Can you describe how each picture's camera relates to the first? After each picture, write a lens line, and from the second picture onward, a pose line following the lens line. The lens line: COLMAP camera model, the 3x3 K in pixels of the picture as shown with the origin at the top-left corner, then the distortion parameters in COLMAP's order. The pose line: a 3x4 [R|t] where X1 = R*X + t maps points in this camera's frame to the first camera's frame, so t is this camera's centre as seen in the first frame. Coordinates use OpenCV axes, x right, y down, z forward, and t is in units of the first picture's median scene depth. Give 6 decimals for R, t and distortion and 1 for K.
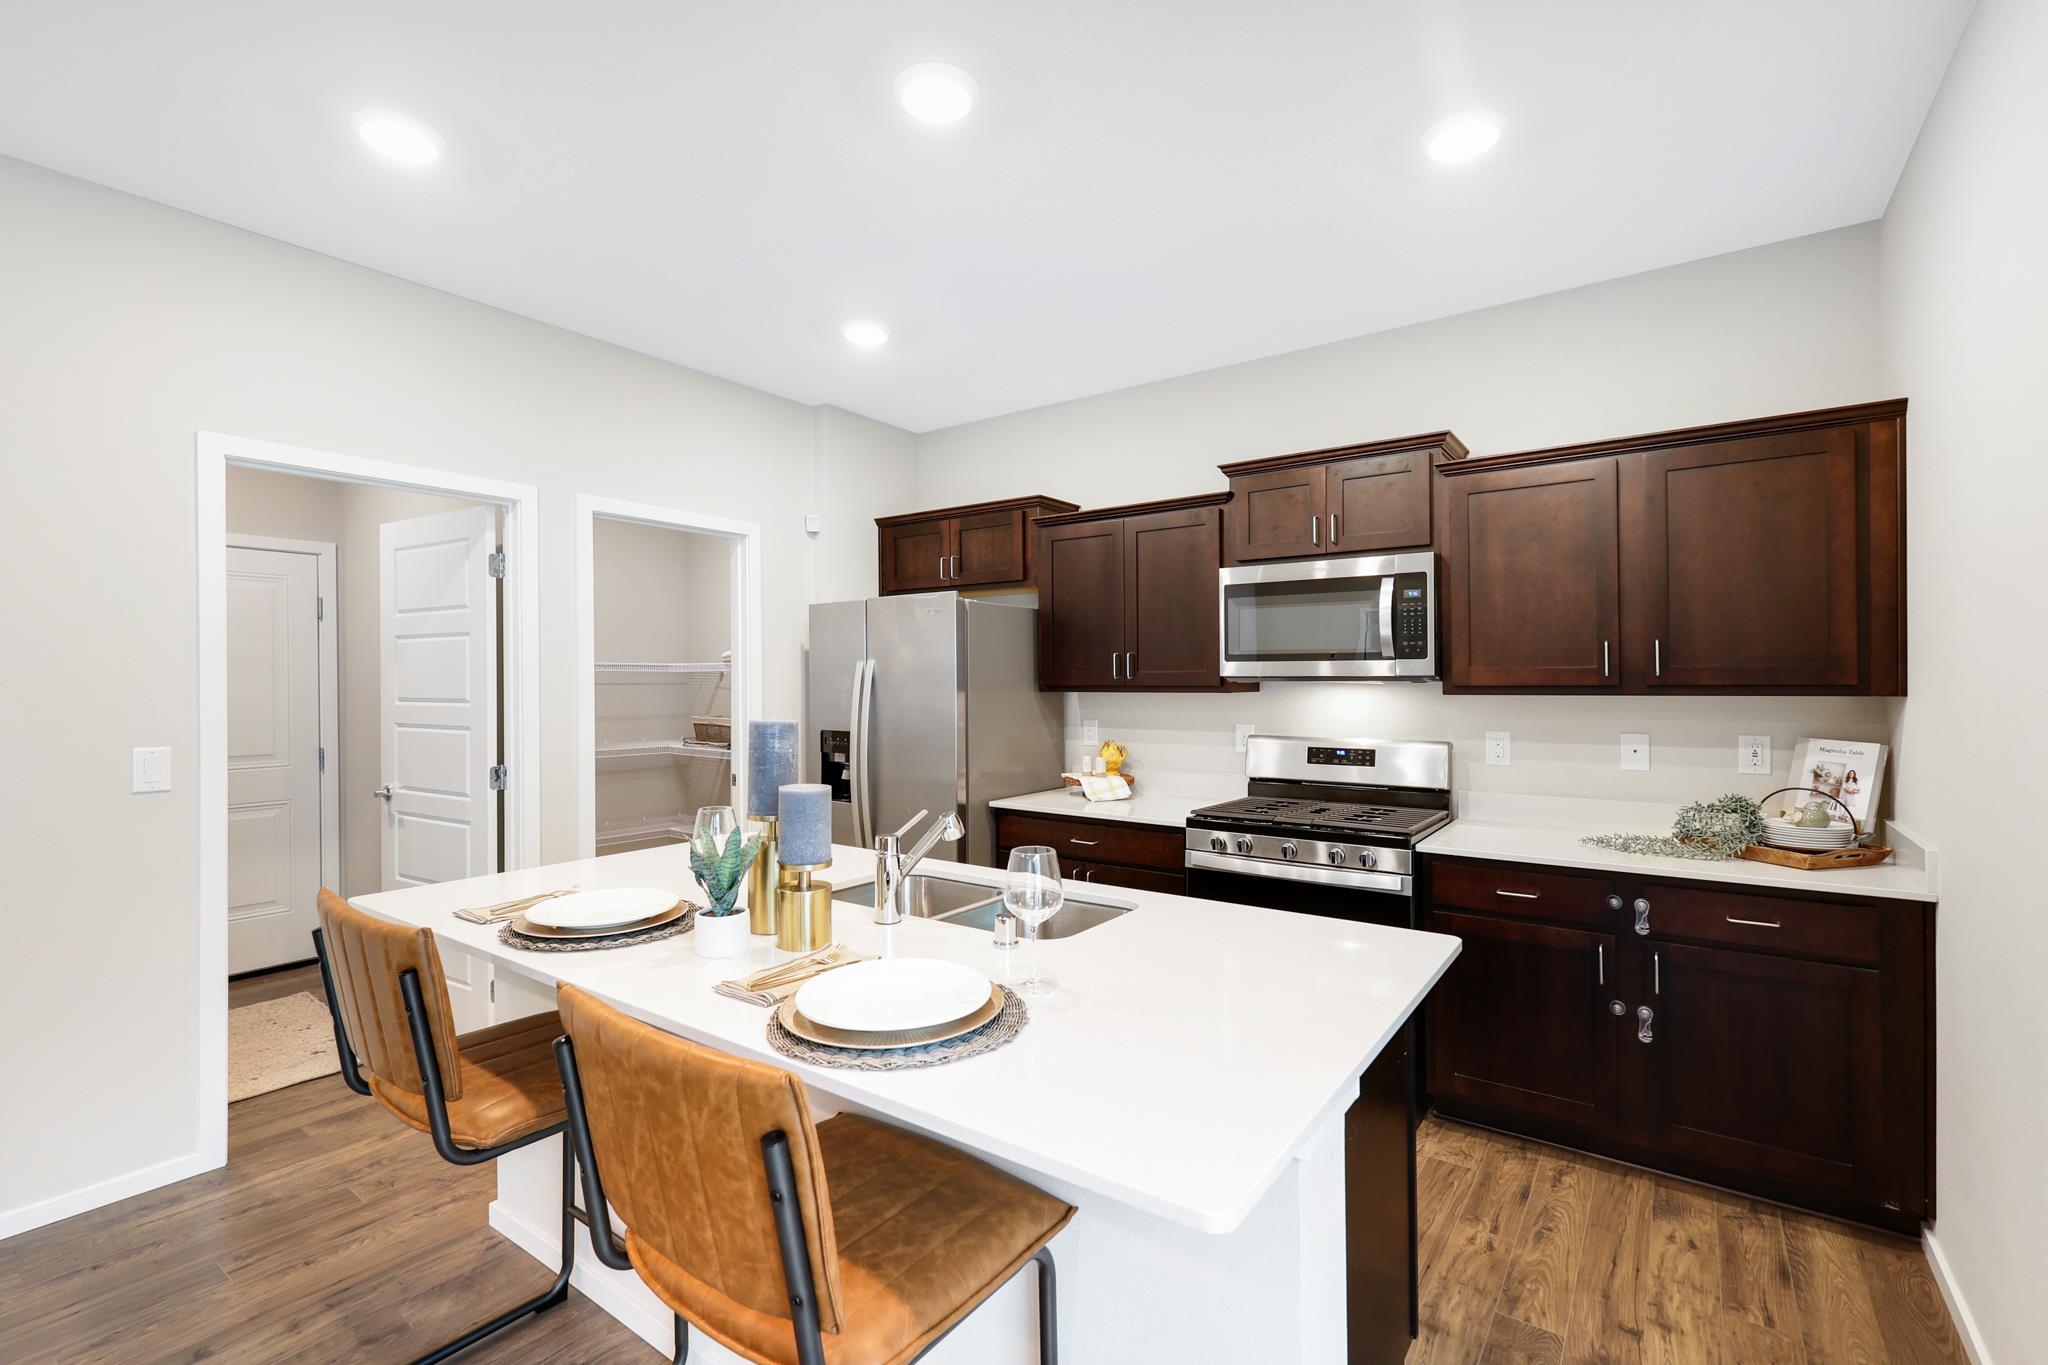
lens RADIAL K [[889.4, 0, 1020.9], [0, 889.4, 686.4], [0, 0, 1]] dist [0.002541, 0.000356]
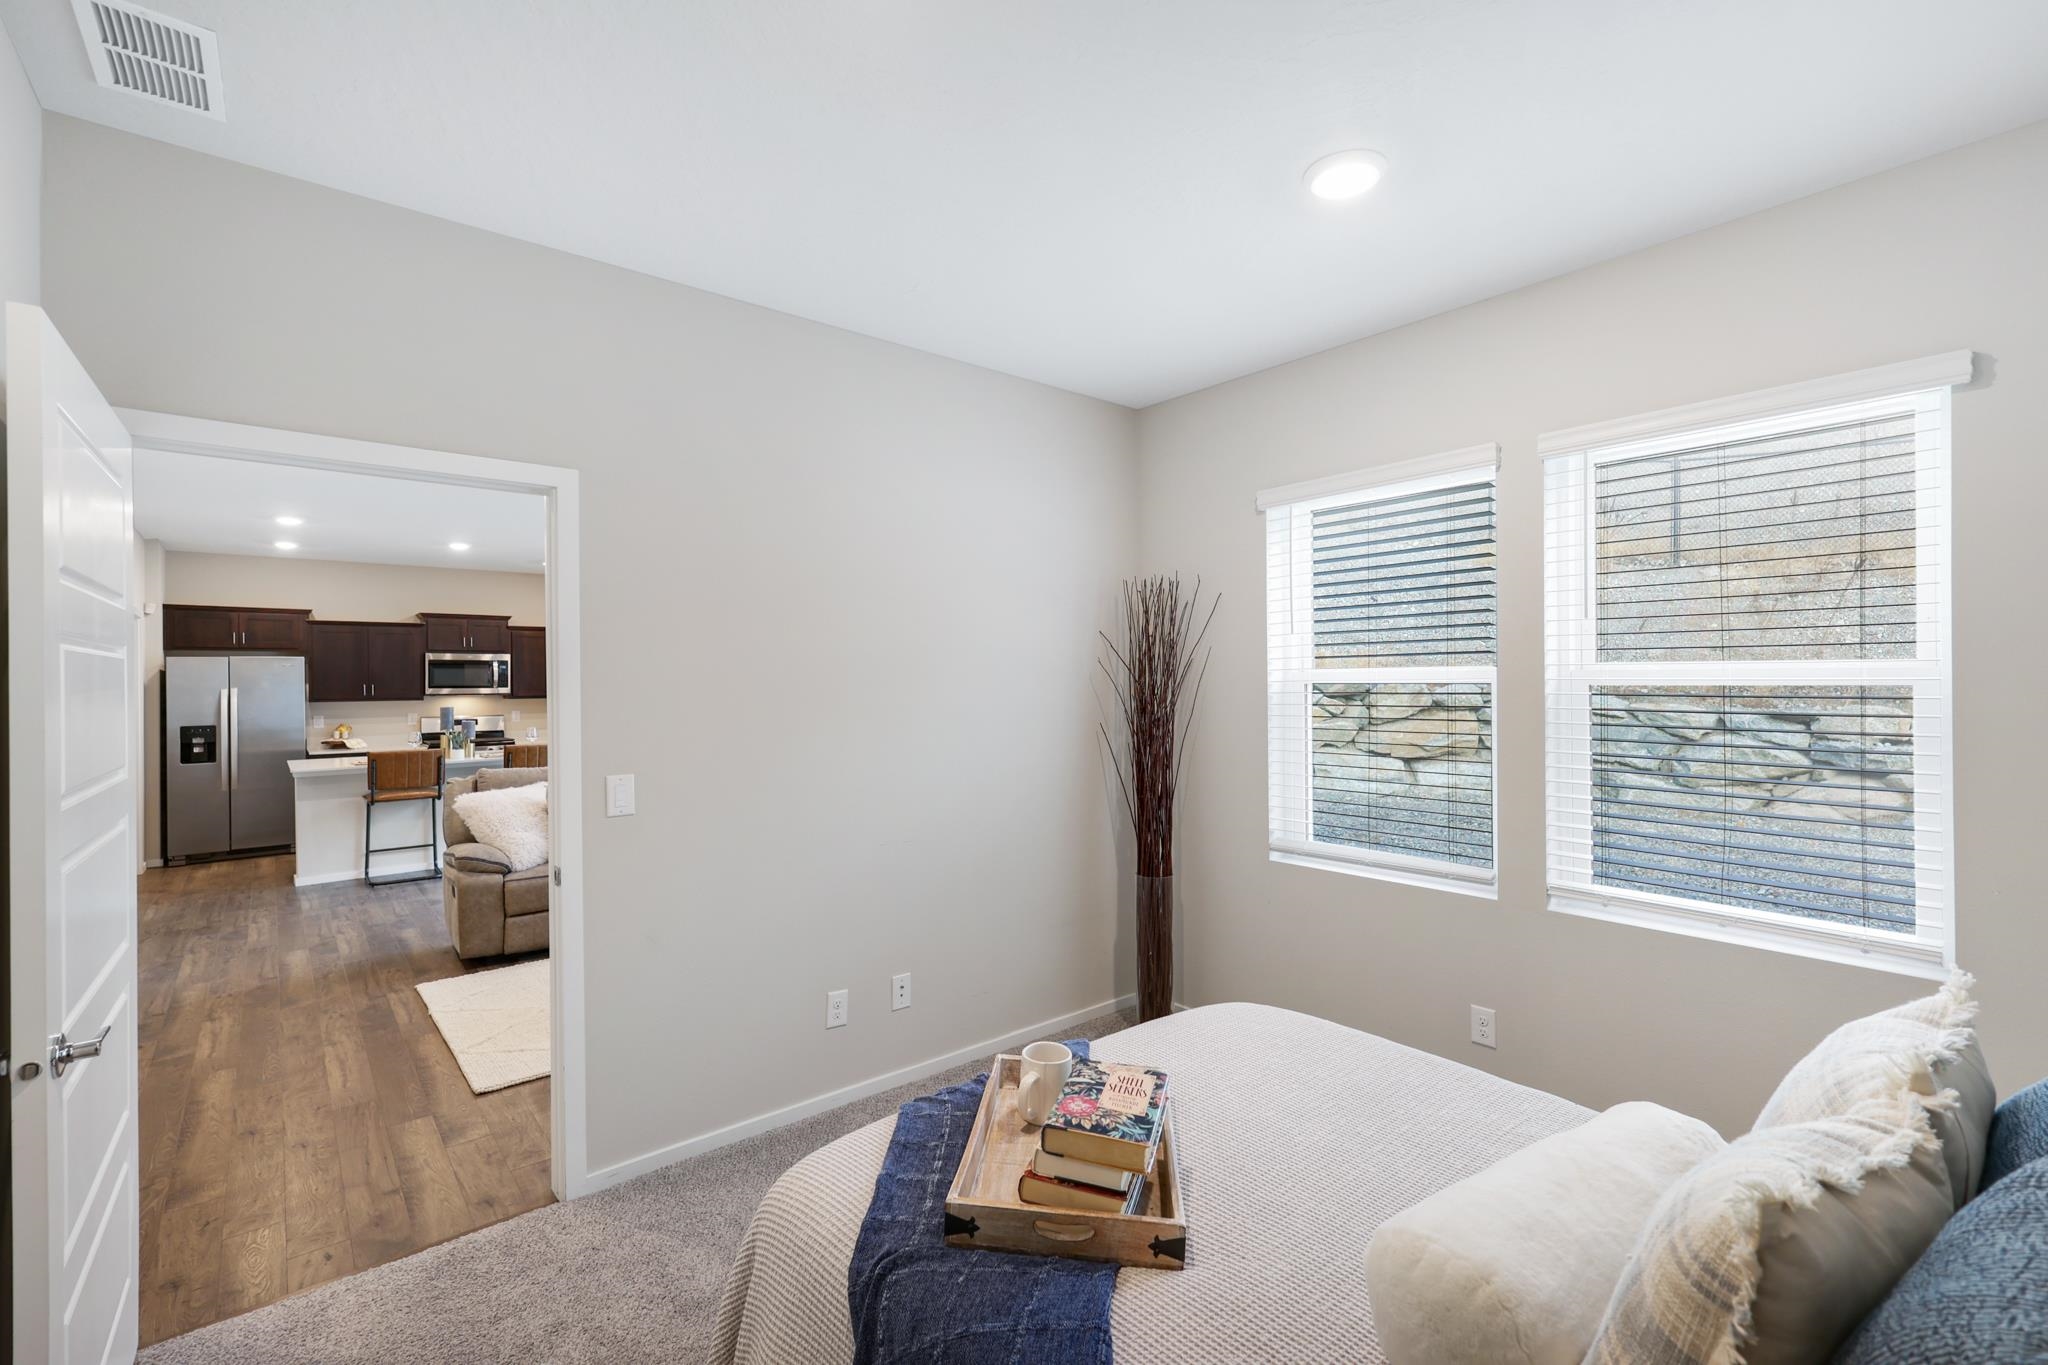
lens RADIAL K [[886.3, 0, 1018.2], [0, 886.3, 662.0], [0, 0, 1]] dist [0.002972, -0.000001]
pose [[0.238850, 0.018735, 0.970876, -2.171442], [0.012935, 0.999664, -0.022473, -0.027728], [-0.970970, 0.017926, 0.238528, -1.519343]]
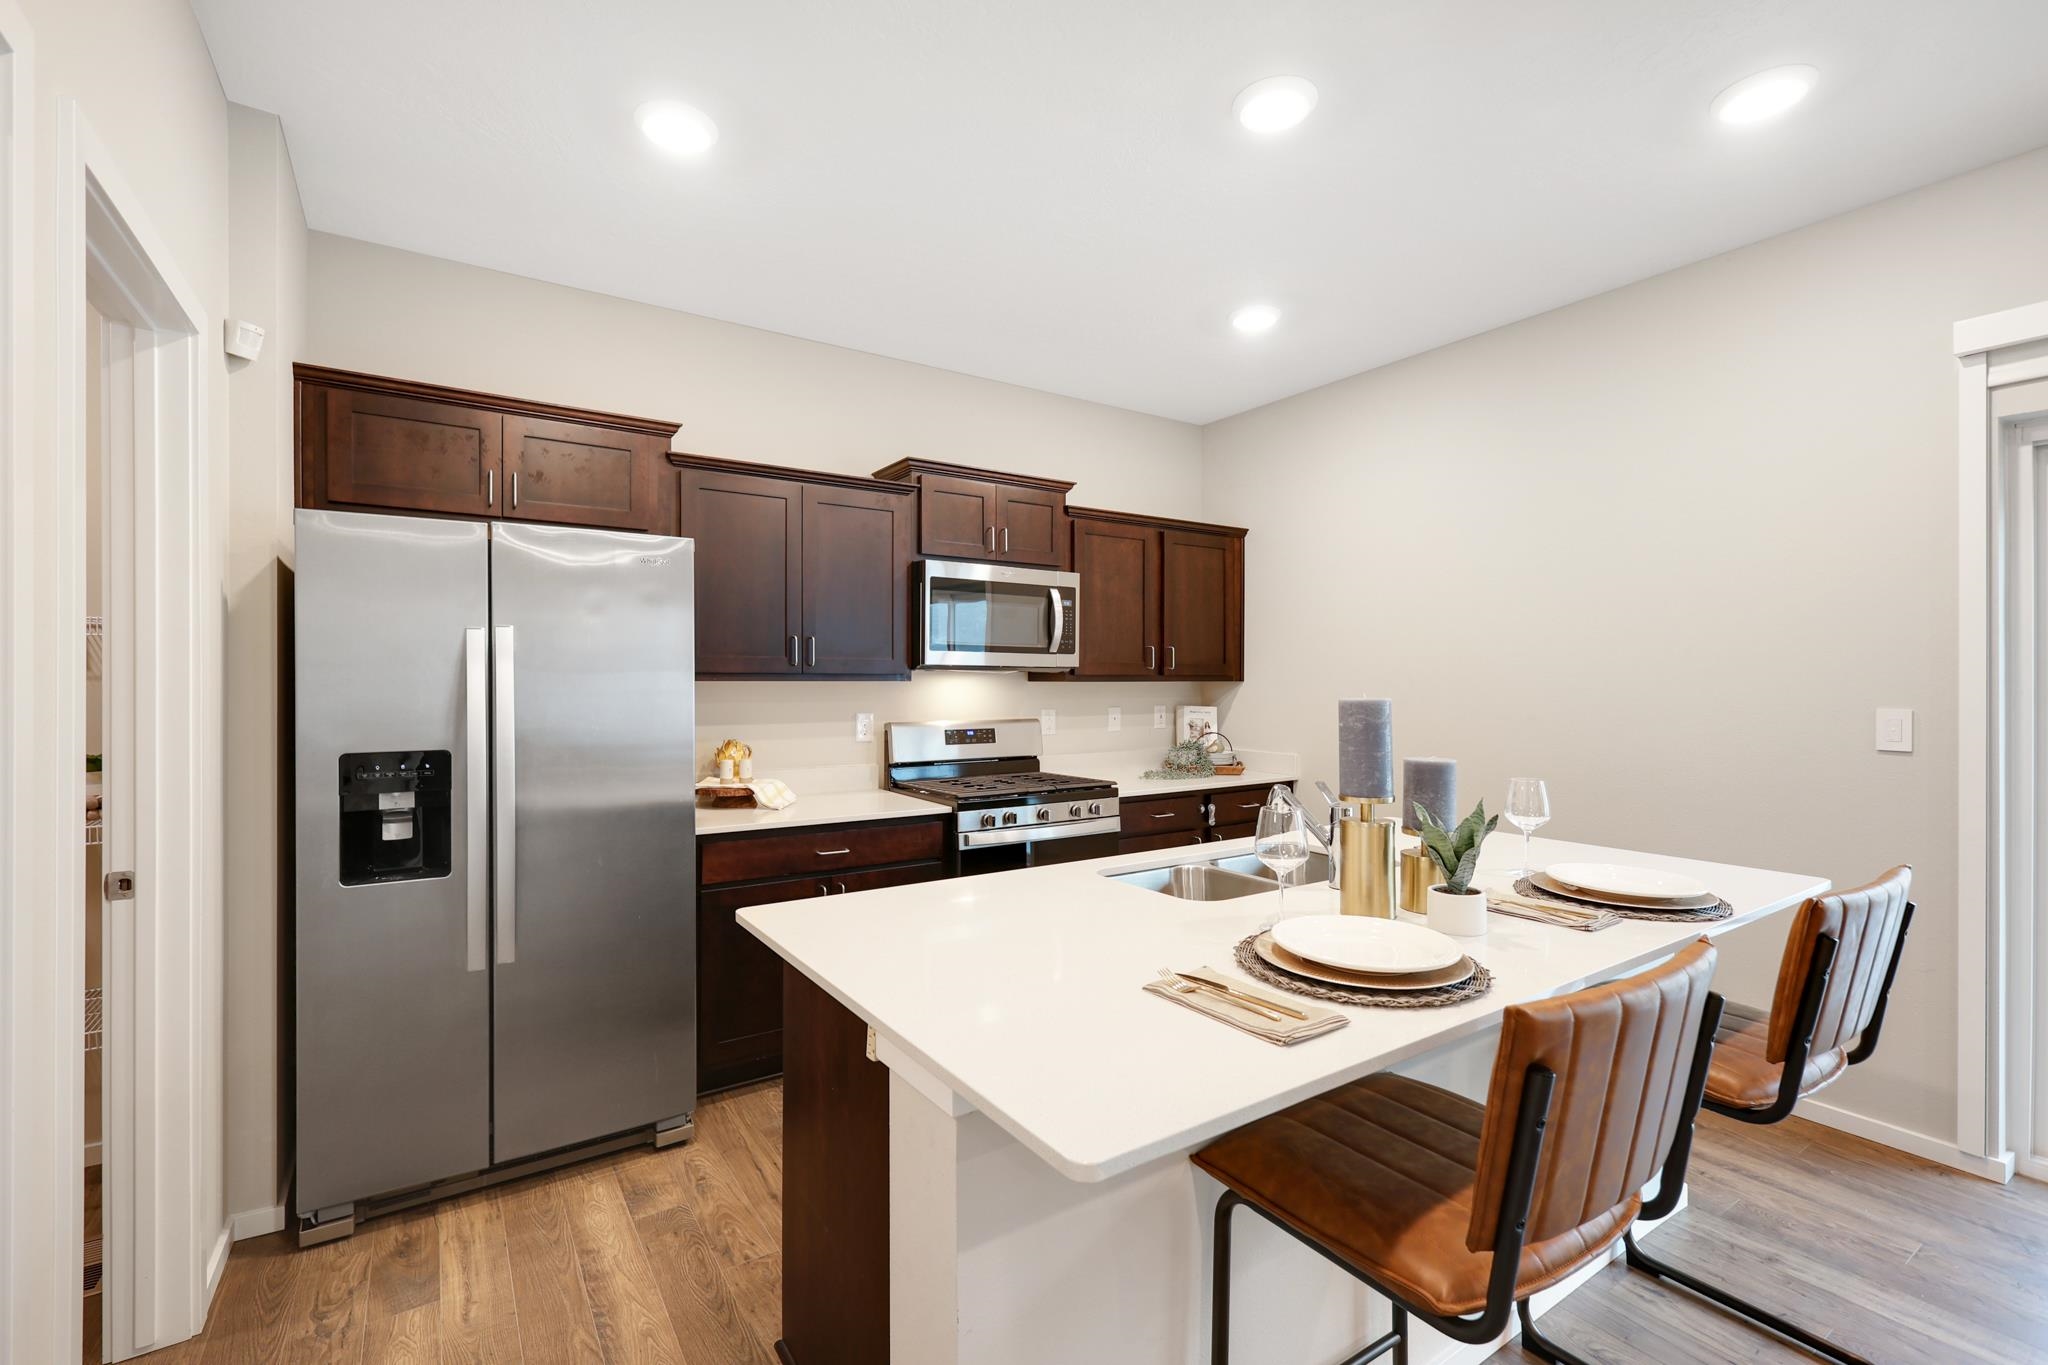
lens RADIAL K [[897.7, 0, 1042.1], [0, 897.7, 665.5], [0, 0, 1]] dist [0.003199, 0.000268]
pose [[0.341330, 0.017904, 0.939773, -0.793787], [0.002212, 0.999801, -0.019851, 0.011935], [-0.939941, 0.008854, 0.341222, 0.588265]]
